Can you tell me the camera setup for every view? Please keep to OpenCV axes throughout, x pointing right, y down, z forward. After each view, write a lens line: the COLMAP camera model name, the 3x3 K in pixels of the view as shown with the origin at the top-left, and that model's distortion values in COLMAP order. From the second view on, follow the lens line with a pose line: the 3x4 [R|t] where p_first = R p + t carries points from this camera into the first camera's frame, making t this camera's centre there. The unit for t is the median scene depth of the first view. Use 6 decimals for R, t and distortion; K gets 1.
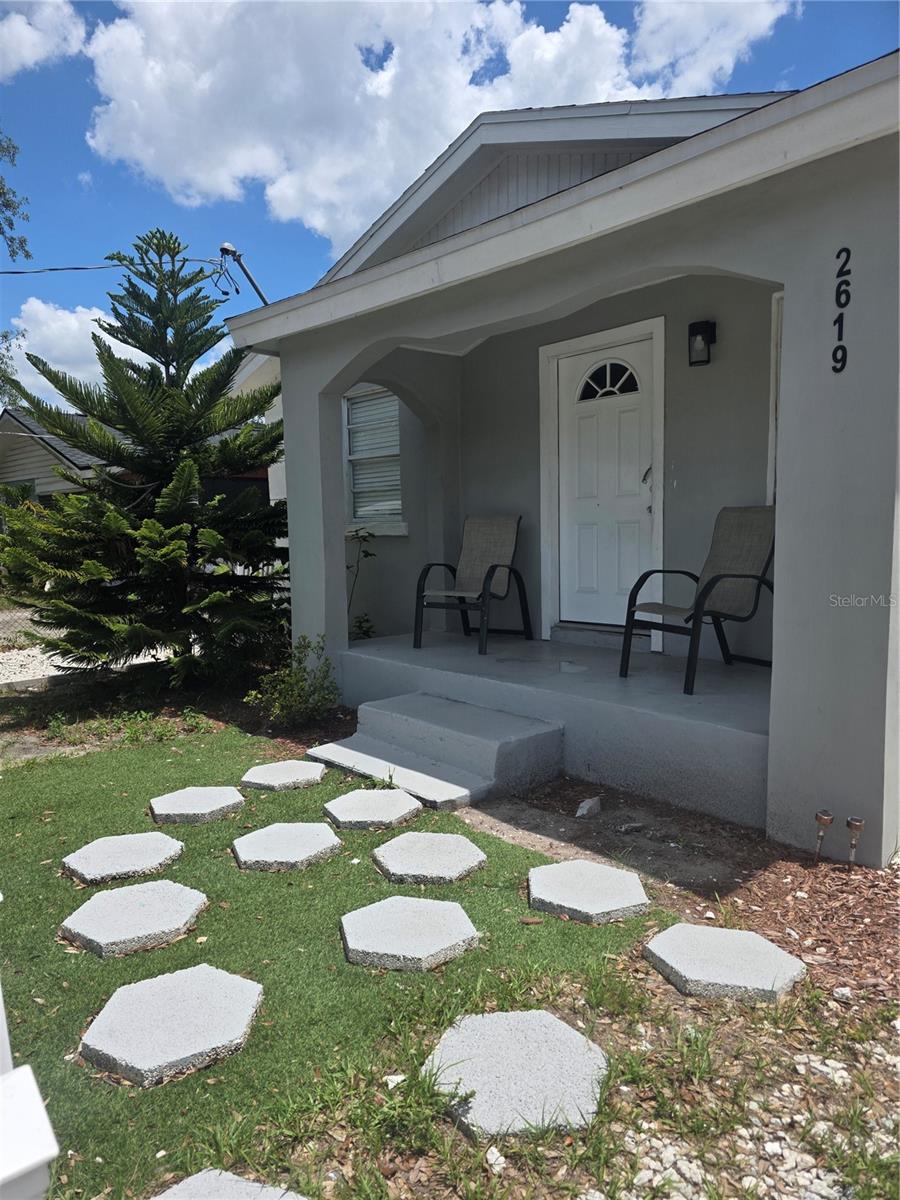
lens RADIAL K [[799.7, 0, 440.5], [0, 799.7, 617.6], [0, 0, 1]] dist [0.054936, -0.052065]
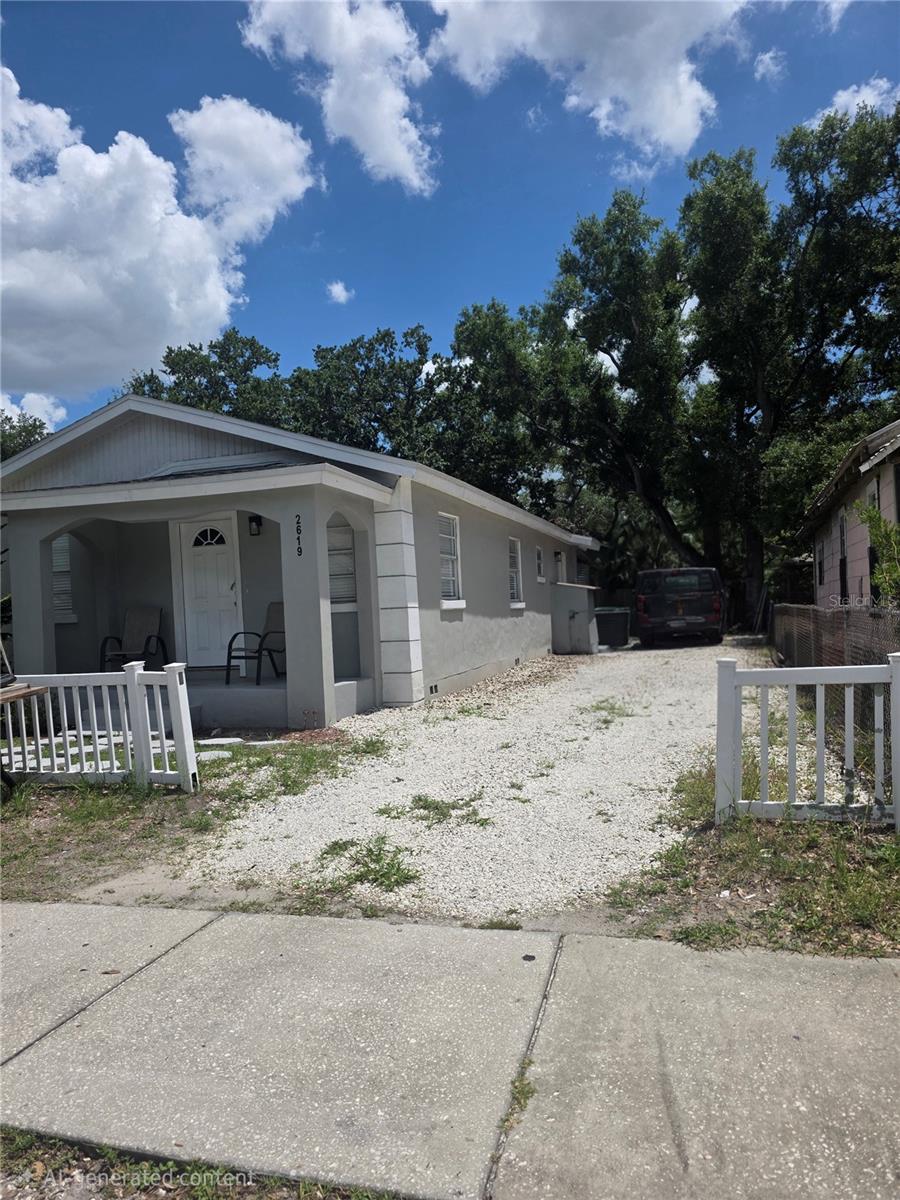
lens RADIAL K [[799.7, 0, 440.5], [0, 799.7, 617.6], [0, 0, 1]] dist [0.054936, -0.052065]
pose [[0.870291, -0.024427, 0.491932, -0.255928], [0.082024, 0.992010, -0.095851, 0.122567], [-0.485660, 0.123769, 0.865341, -0.893754]]
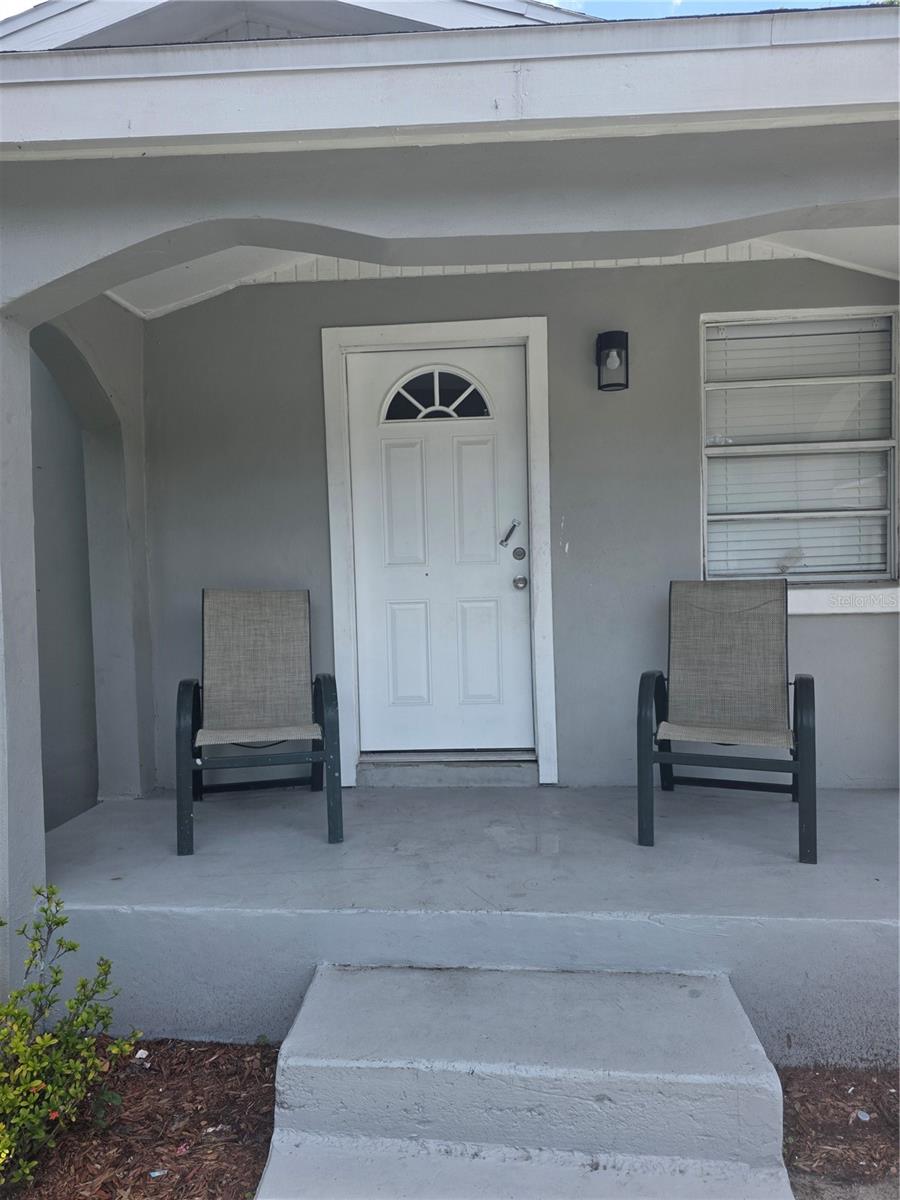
lens RADIAL K [[799.7, 0, 440.5], [0, 799.7, 617.6], [0, 0, 1]] dist [0.054936, -0.052065]
pose [[0.718146, -0.032668, 0.695125, -0.271483], [0.087639, 0.995190, -0.043772, -0.076069], [-0.690352, 0.092355, 0.717555, 0.523465]]
